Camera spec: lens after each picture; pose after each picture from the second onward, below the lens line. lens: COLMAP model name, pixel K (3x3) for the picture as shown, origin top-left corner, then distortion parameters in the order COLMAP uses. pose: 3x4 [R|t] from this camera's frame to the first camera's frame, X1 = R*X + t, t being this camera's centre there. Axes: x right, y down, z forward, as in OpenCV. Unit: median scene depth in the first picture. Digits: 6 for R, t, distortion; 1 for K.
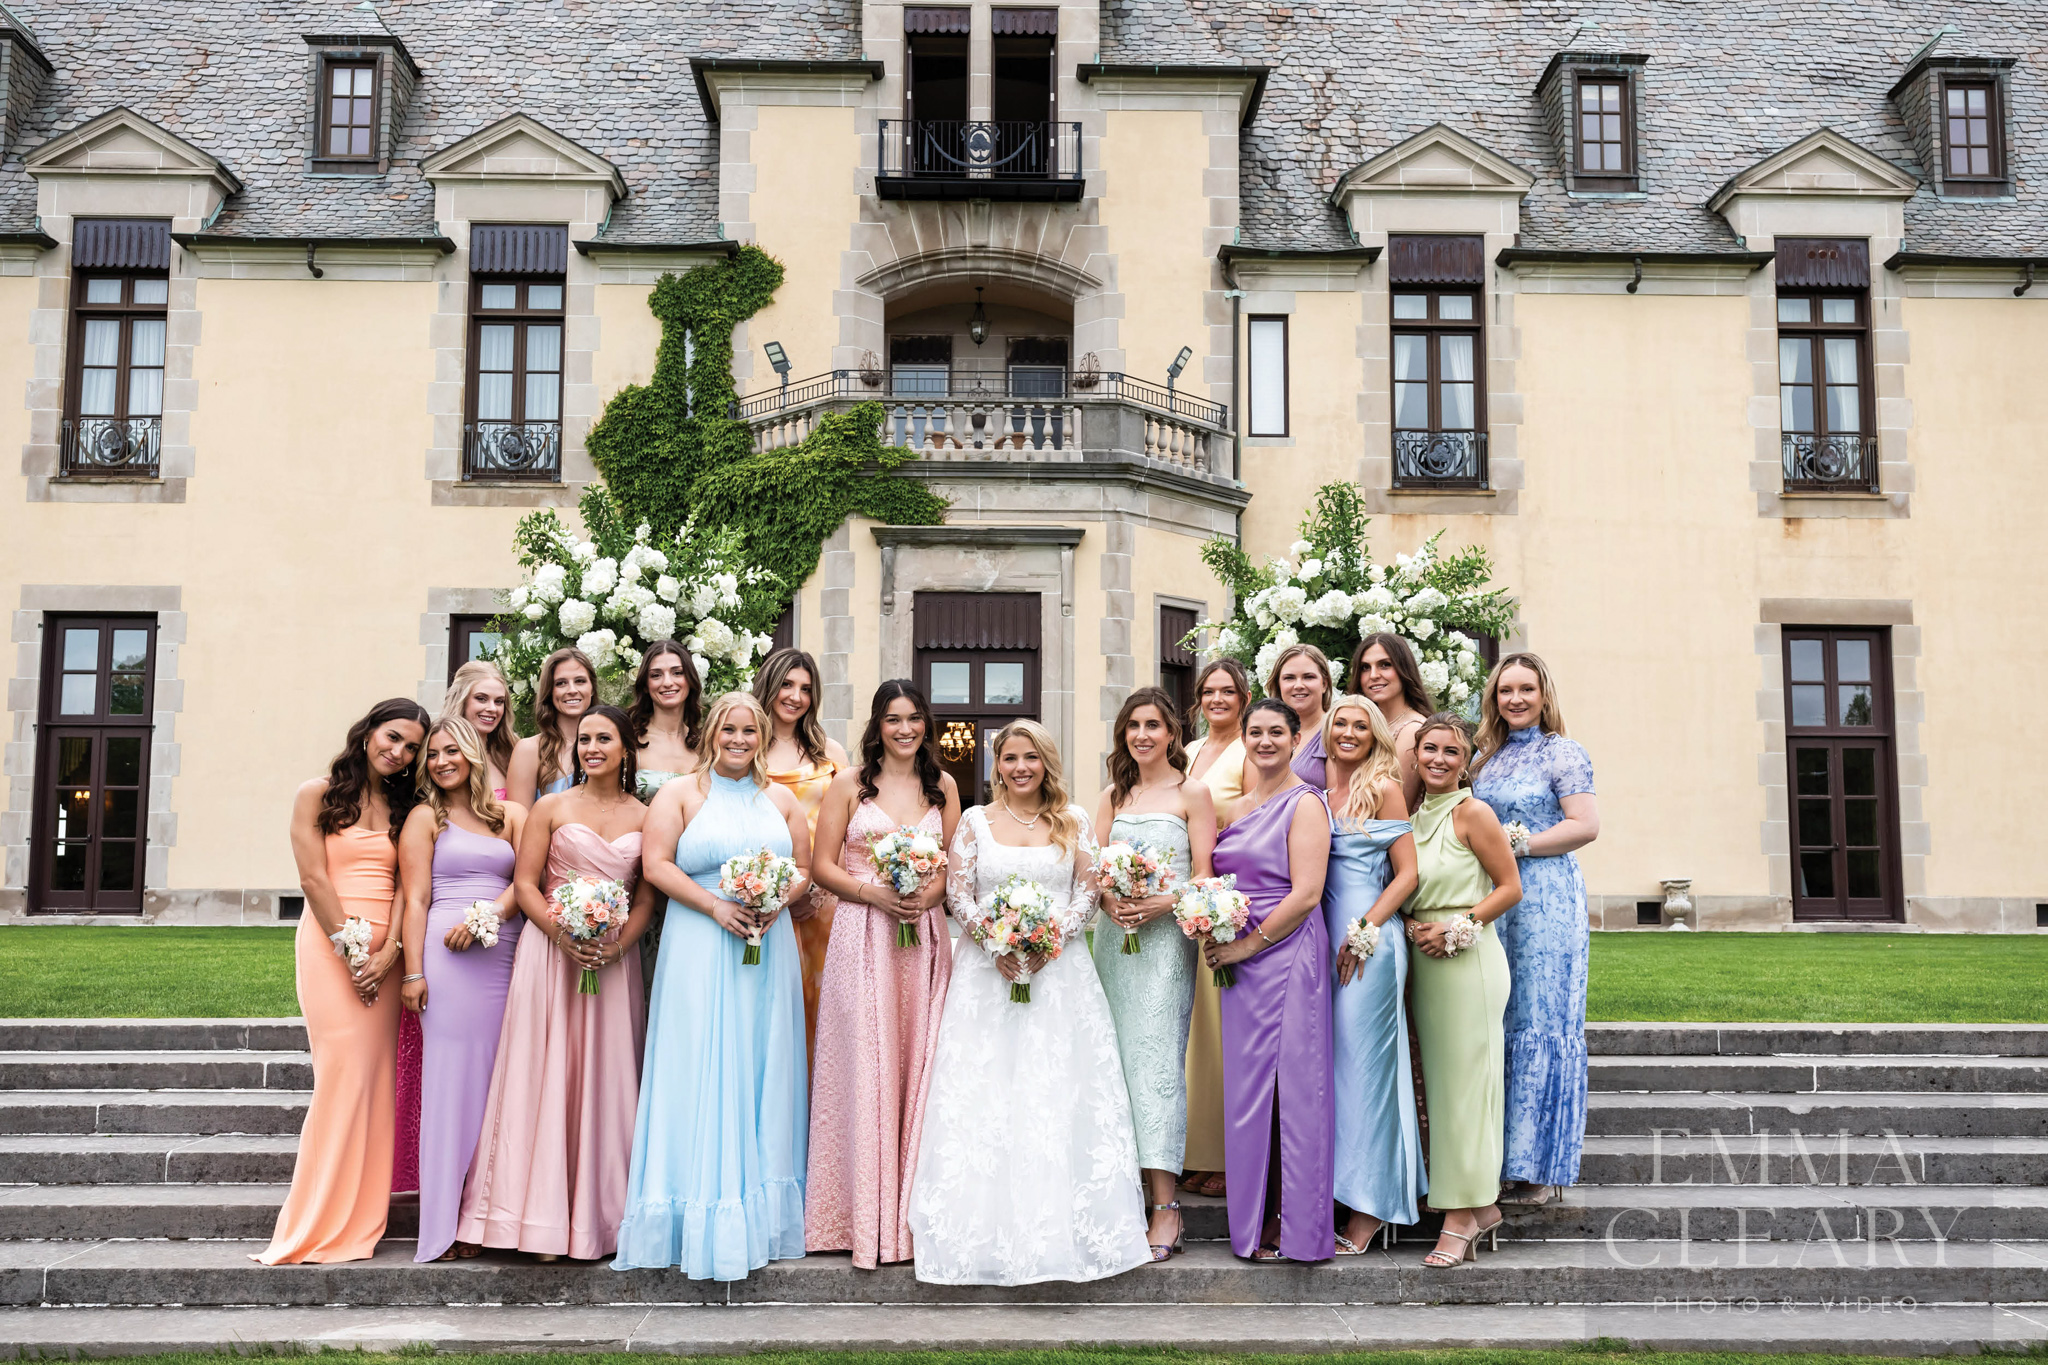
lens RADIAL K [[2317.1, 0, 1023.9], [0, 2317.1, 712.1], [0, 0, 1]] dist [0.003153, 0.009242]
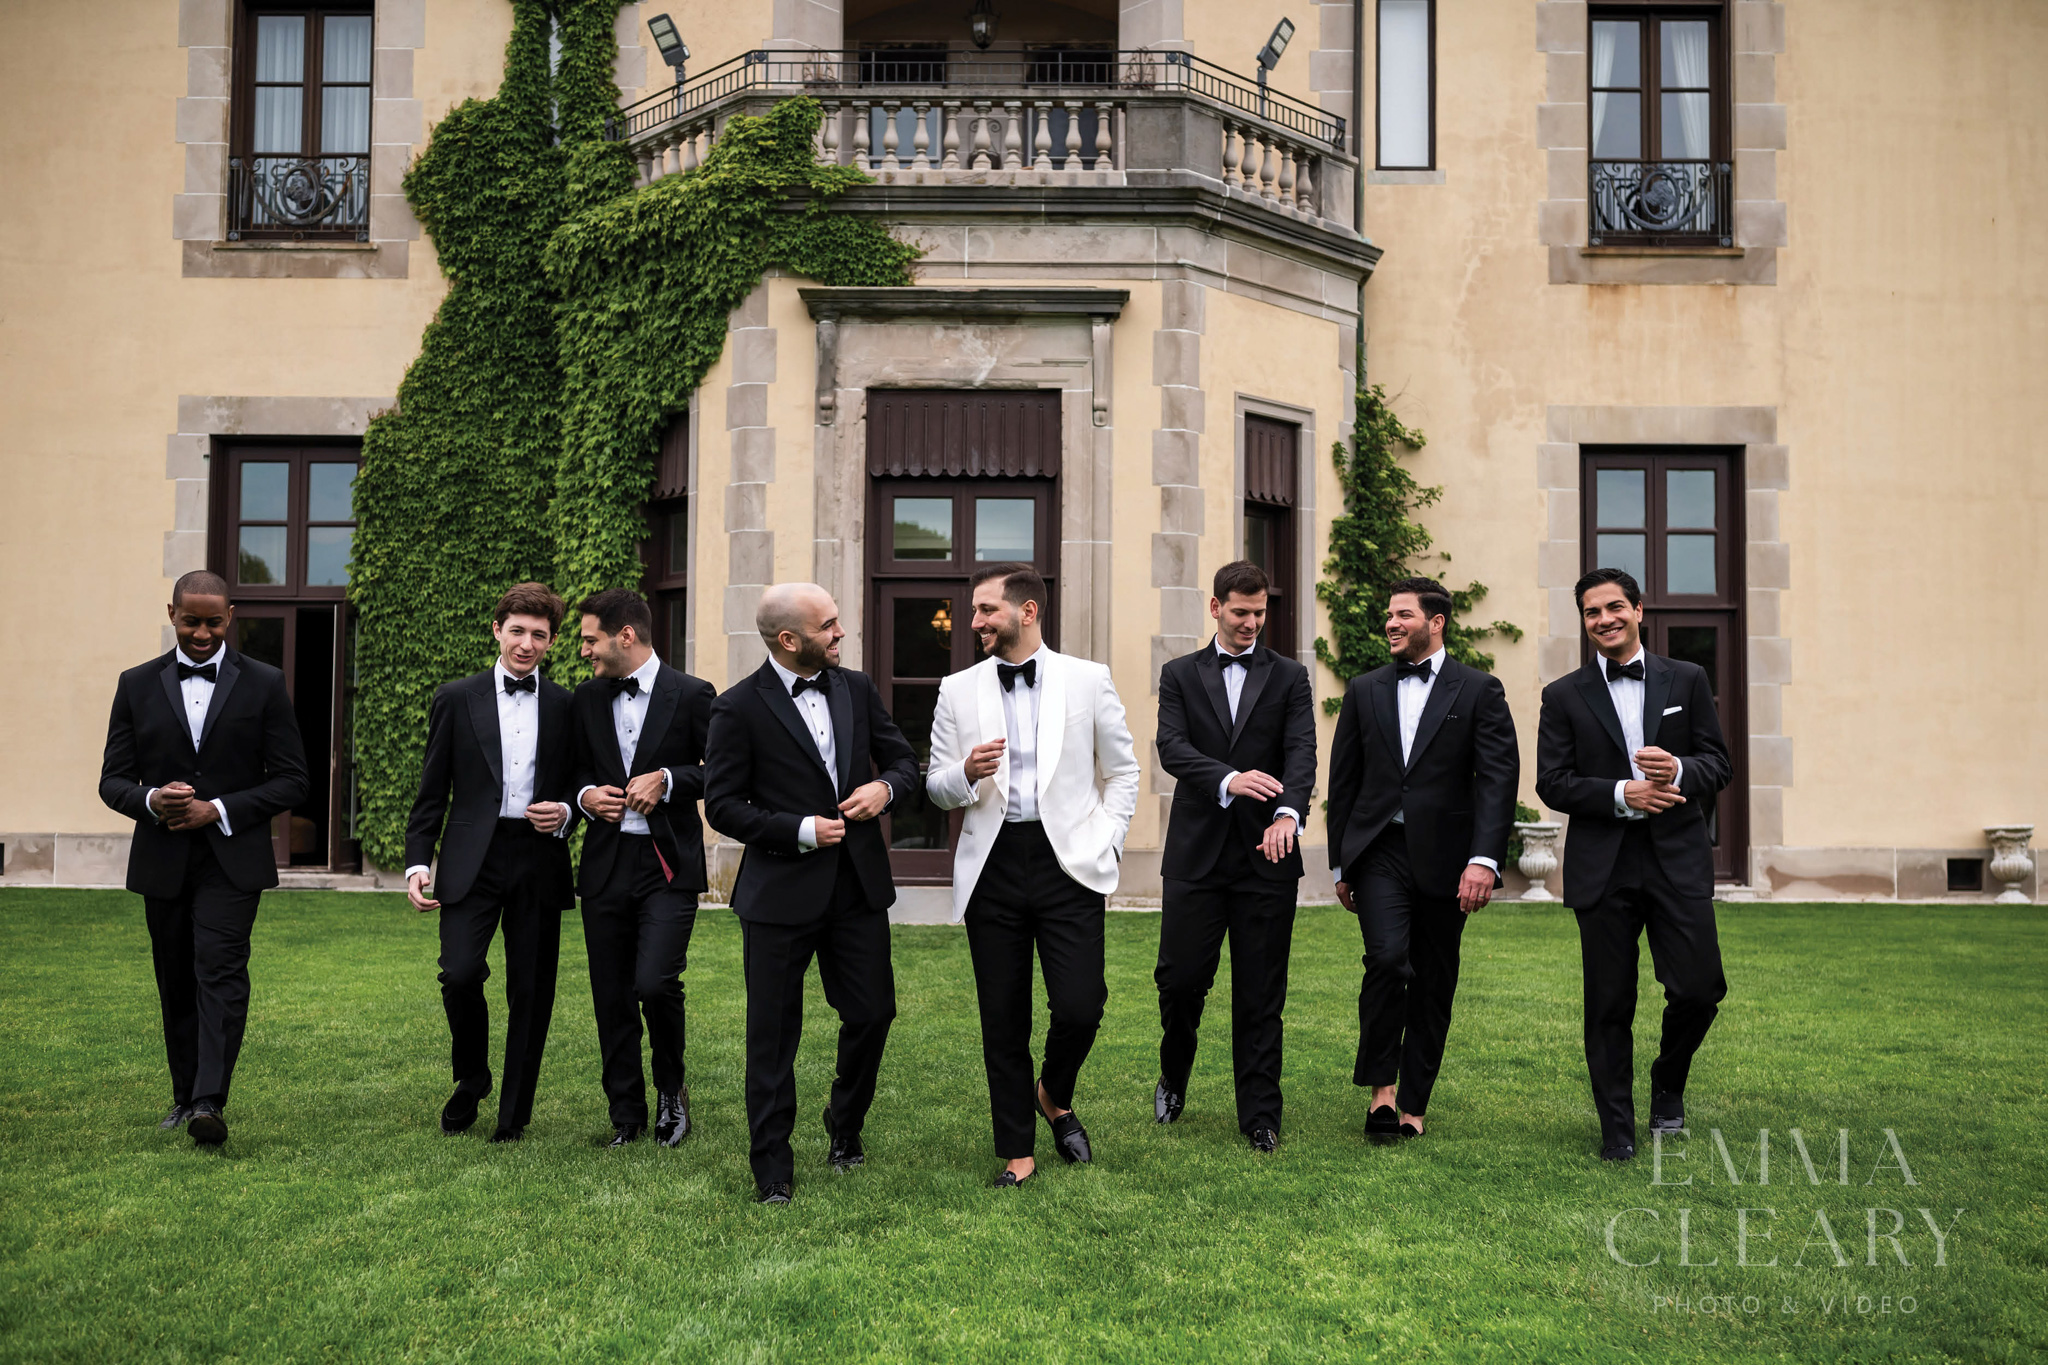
lens RADIAL K [[2317.1, 0, 1023.9], [0, 2317.1, 712.1], [0, 0, 1]] dist [0.003153, 0.009242]
pose [[0.999513, 0.002071, -0.031137, 0.016597], [-0.000596, 0.998879, 0.047324, 0.007549], [0.031200, -0.047283, 0.998394, 0.331660]]
